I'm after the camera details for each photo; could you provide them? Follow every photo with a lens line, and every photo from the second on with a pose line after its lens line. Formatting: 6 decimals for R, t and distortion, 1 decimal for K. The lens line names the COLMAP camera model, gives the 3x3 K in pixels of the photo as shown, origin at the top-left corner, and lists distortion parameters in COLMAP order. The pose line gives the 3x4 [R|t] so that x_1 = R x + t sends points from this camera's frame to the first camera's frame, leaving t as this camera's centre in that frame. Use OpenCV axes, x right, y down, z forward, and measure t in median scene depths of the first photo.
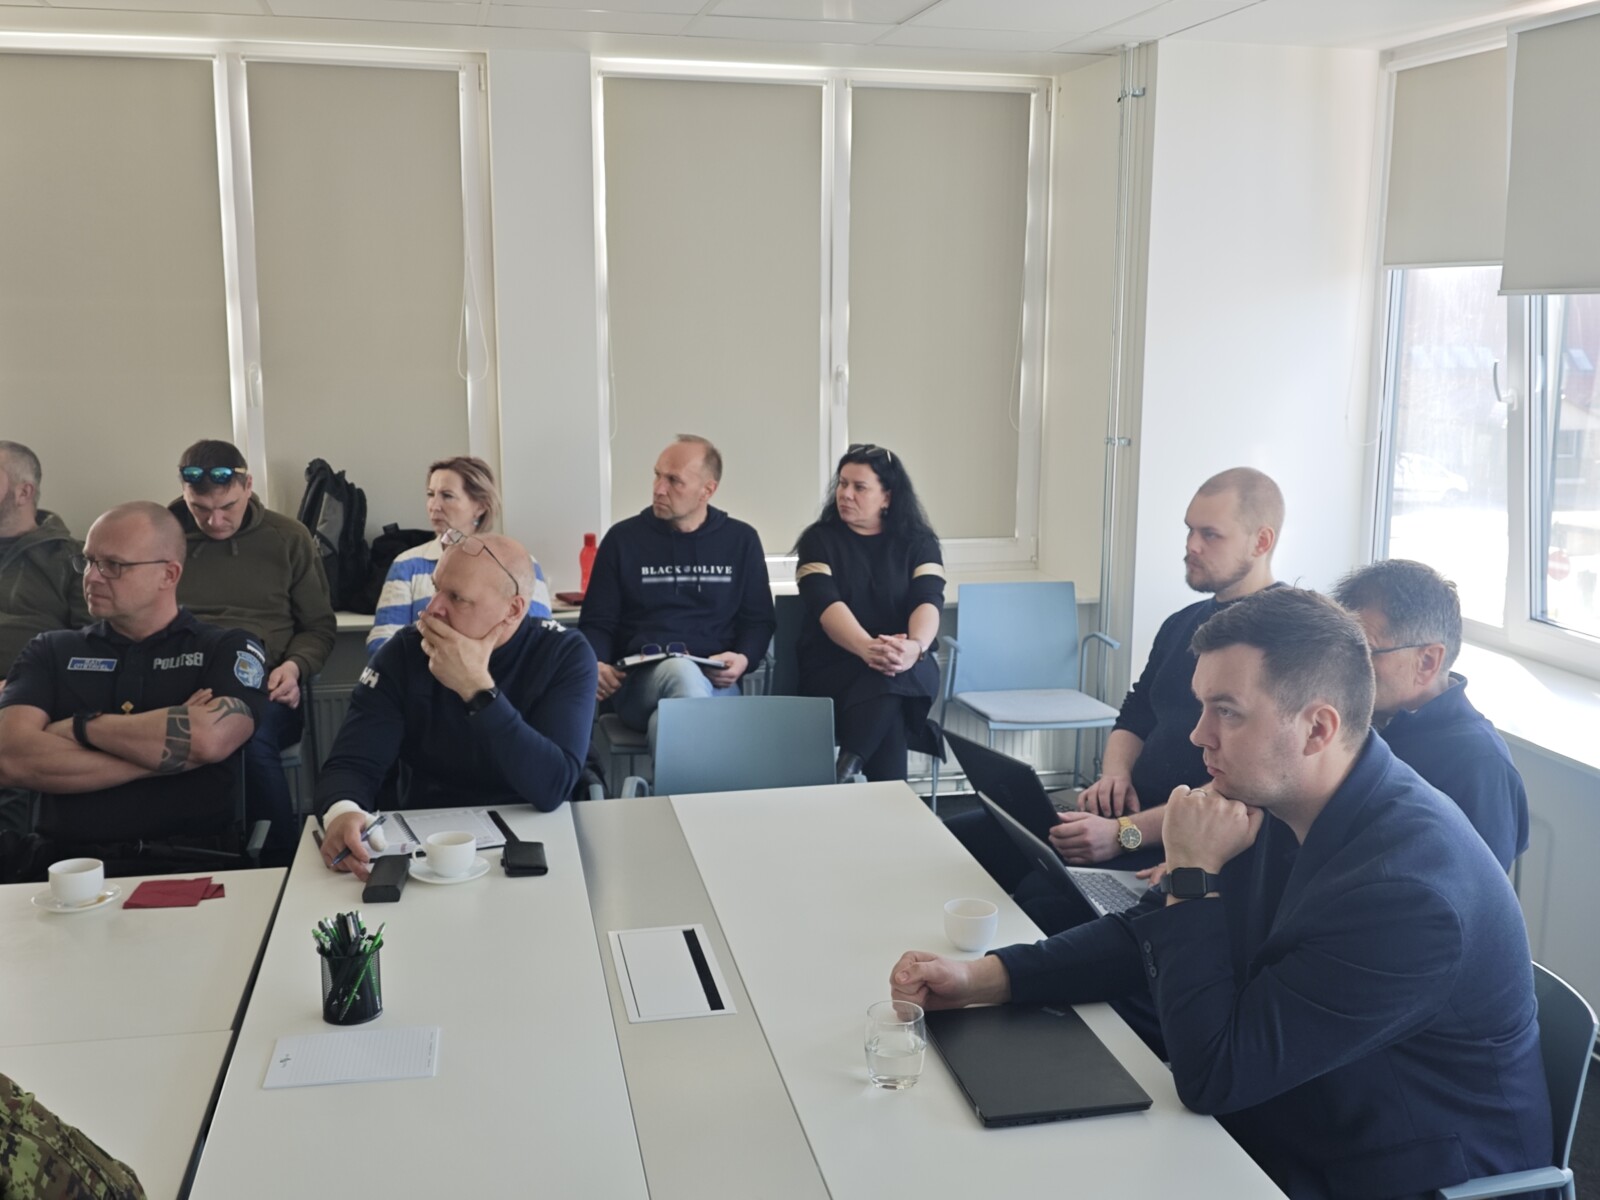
lens RADIAL K [[1703.0, 0, 809.9], [0, 1703.0, 606.2], [0, 0, 1]] dist [0.011710, 0.000000]
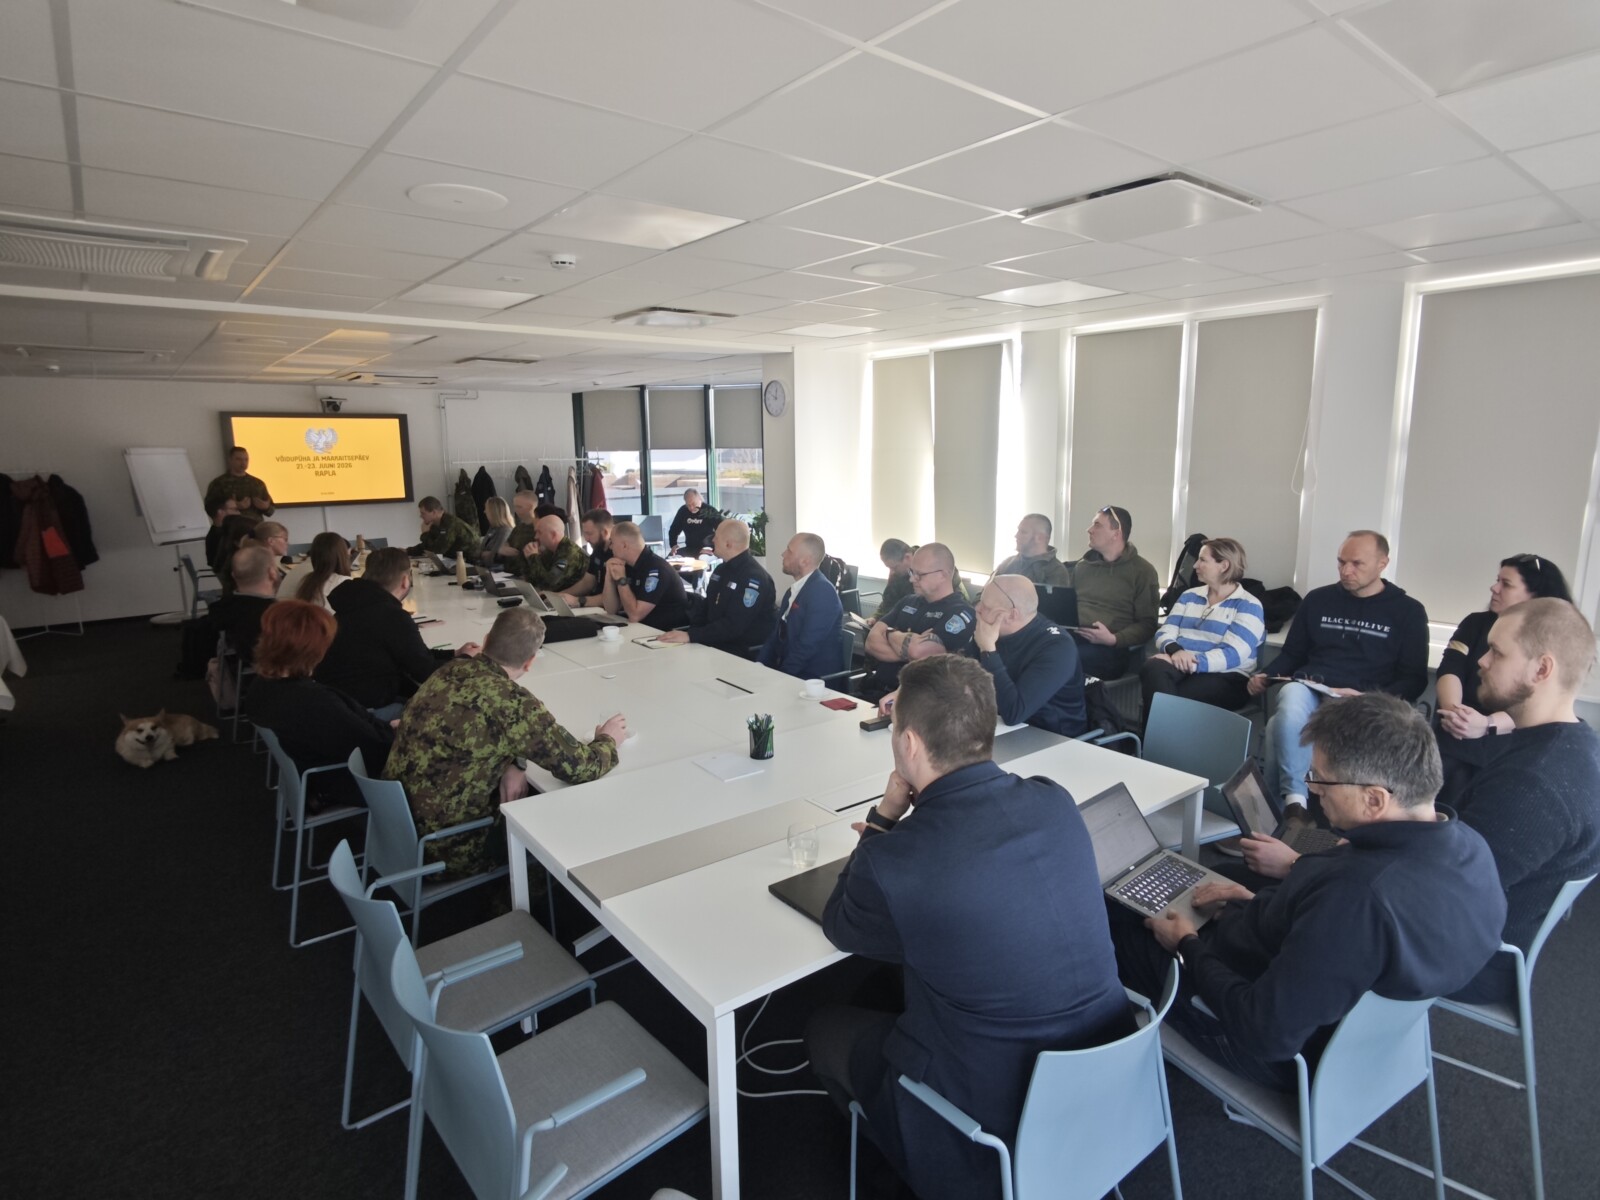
lens RADIAL K [[841.4, 0, 801.7], [0, 841.4, 591.1], [0, 0, 1]] dist [-0.001684, 0.000118]
pose [[0.452960, 0.136734, -0.880983, 0.363389], [-0.130382, 0.987704, 0.086262, -0.050487], [0.881946, 0.075791, 0.465218, 0.212318]]
